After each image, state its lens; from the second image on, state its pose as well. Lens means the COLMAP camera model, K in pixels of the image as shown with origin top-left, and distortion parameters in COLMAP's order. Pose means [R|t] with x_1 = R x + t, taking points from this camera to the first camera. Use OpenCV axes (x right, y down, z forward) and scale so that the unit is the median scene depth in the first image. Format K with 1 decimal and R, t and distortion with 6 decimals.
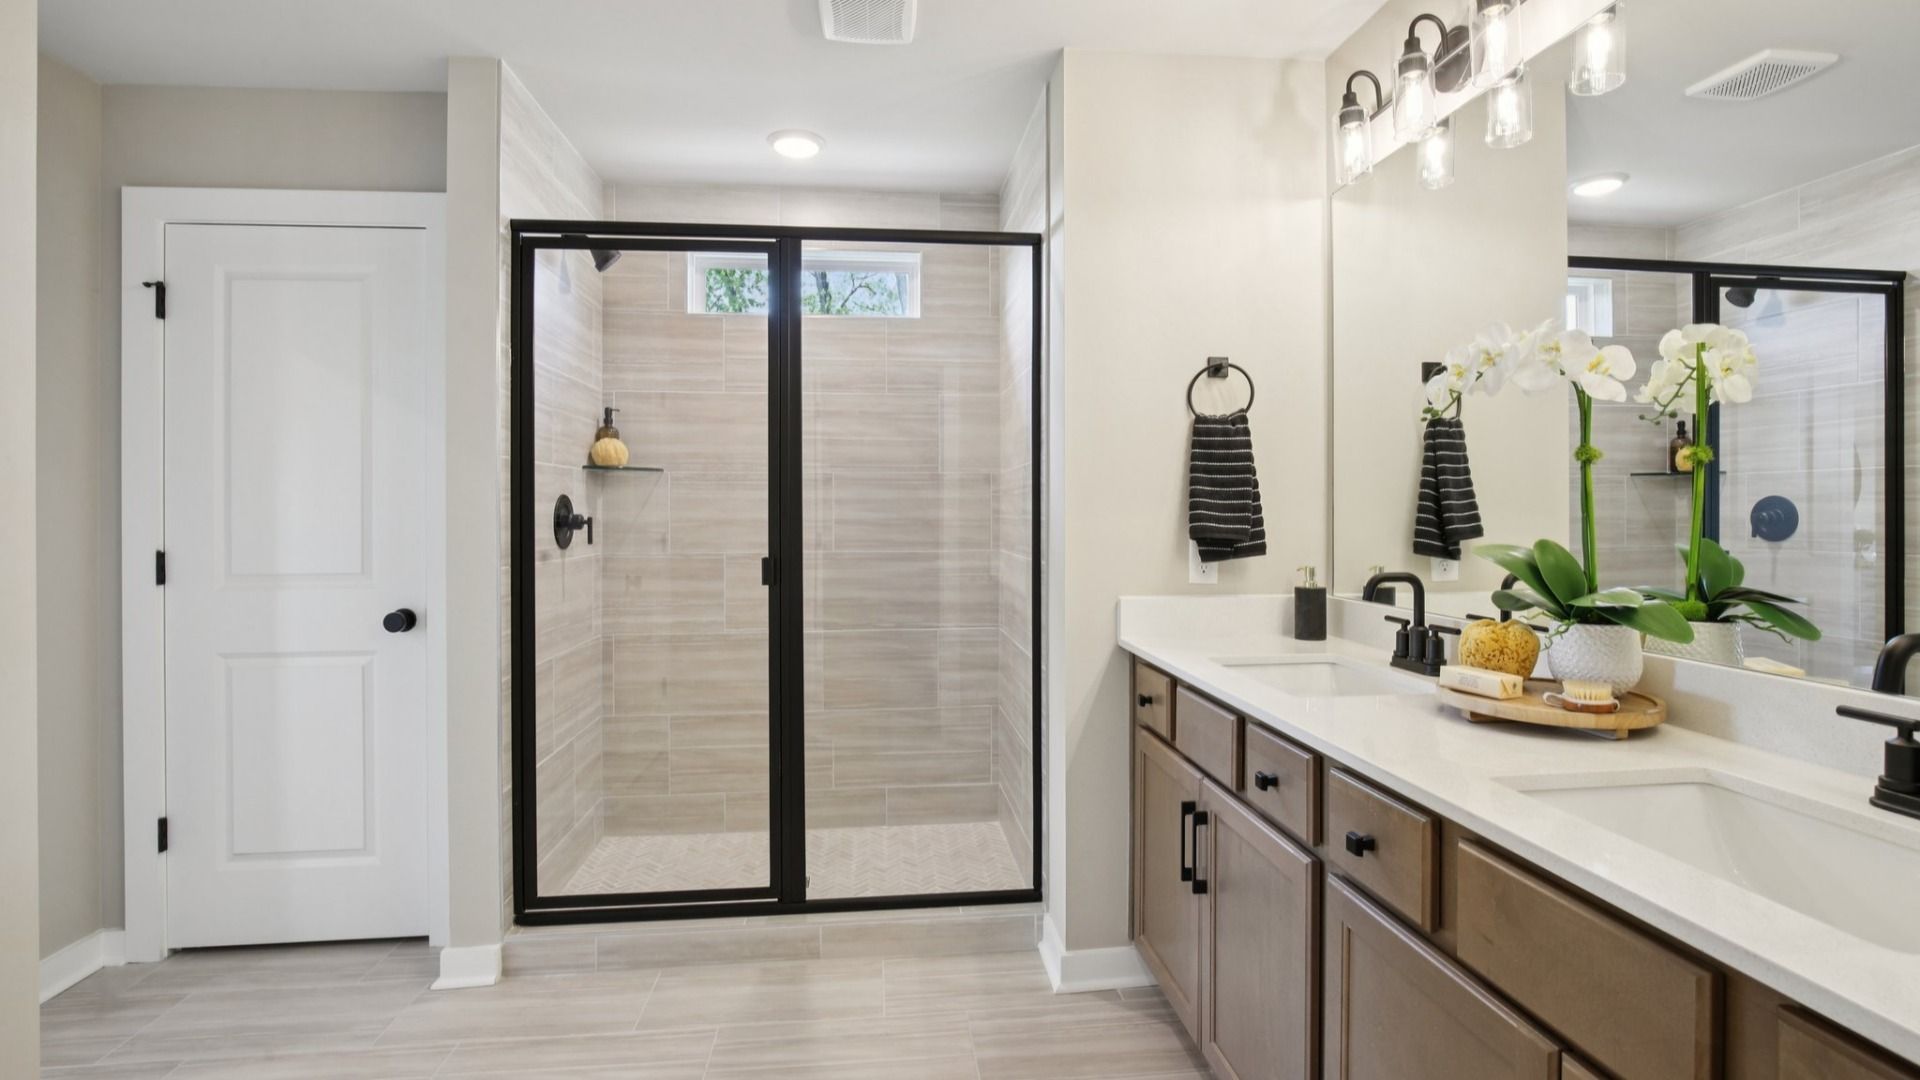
lens RADIAL K [[904.7, 0, 965.5], [0, 904.7, 521.3], [0, 0, 1]] dist [-0.022731, 0.008237]
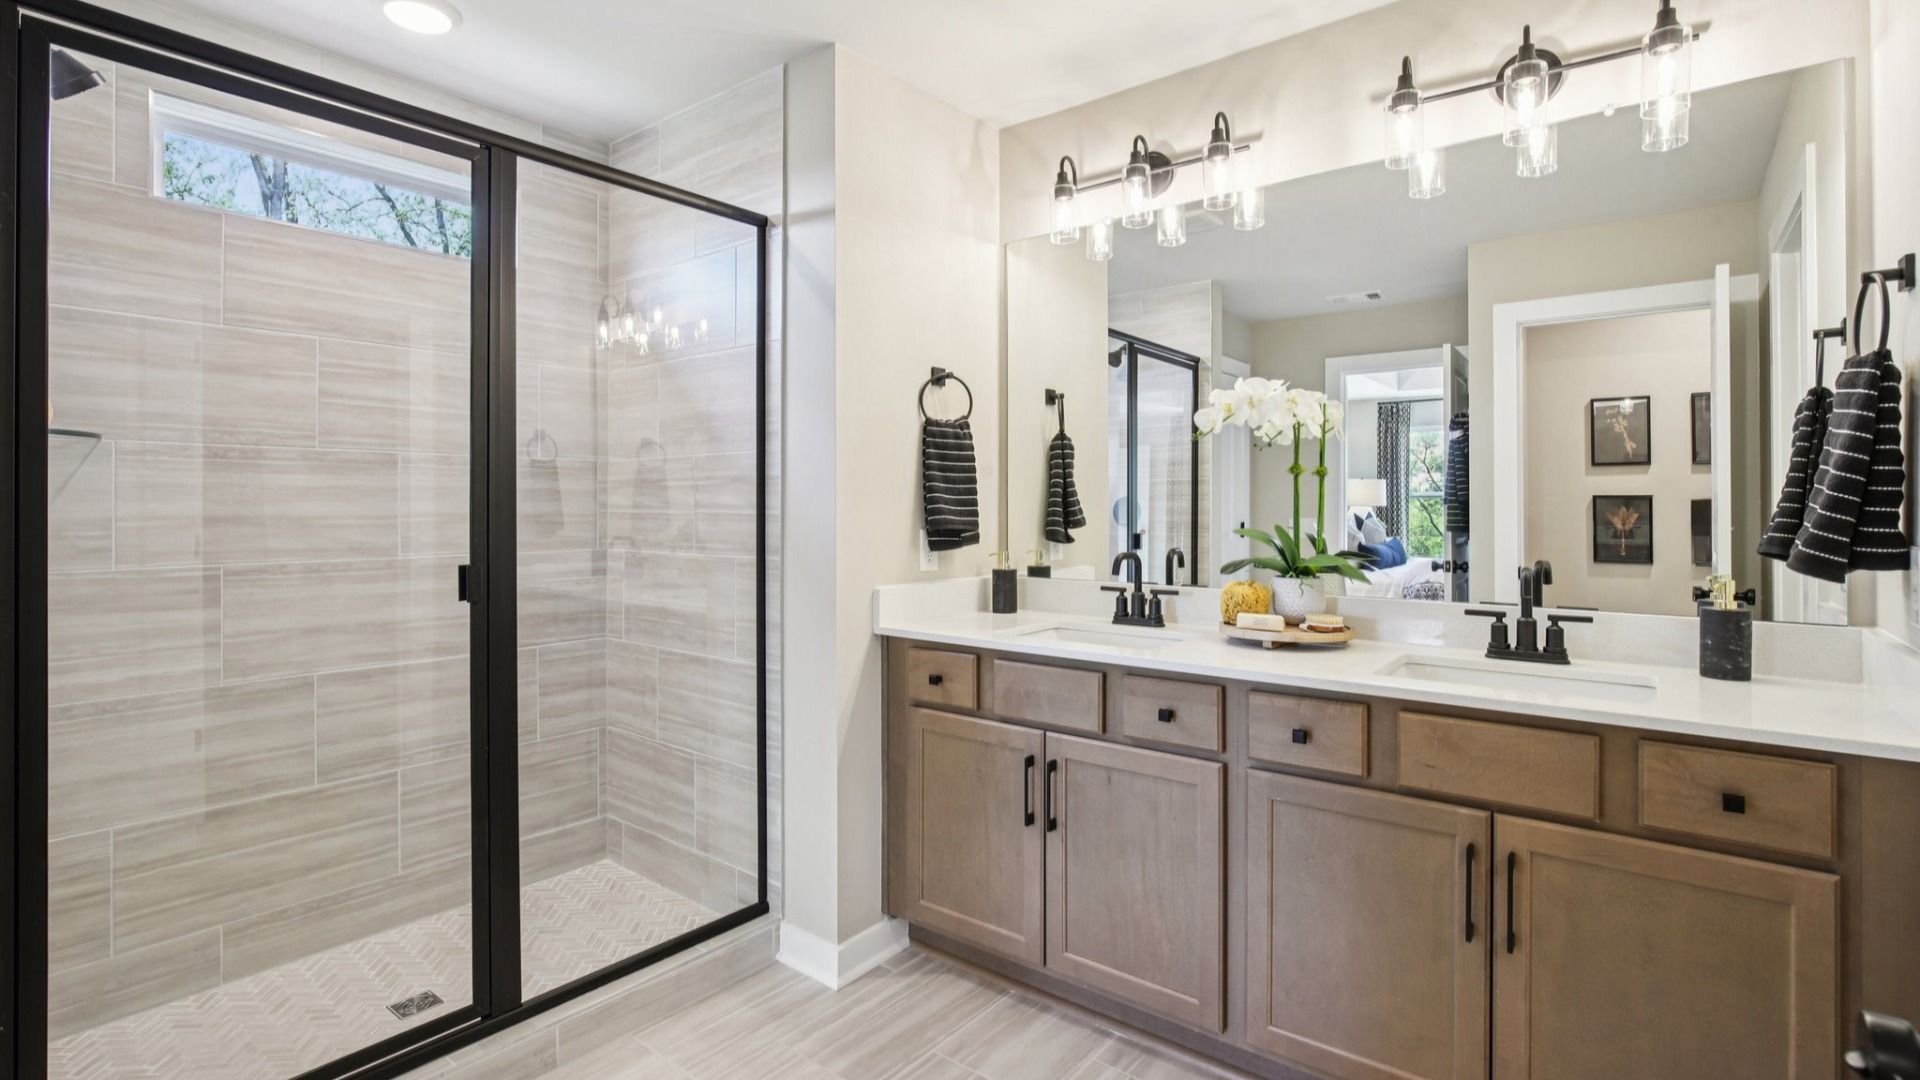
lens RADIAL K [[916.0, 0, 970.3], [0, 916.0, 509.0], [0, 0, 1]] dist [-0.006887, -0.000199]
pose [[0.696059, 0.000294, 0.717984, -0.509894], [0.005338, 0.999970, -0.005585, 0.000057], [-0.717964, 0.007720, 0.696037, 0.183002]]
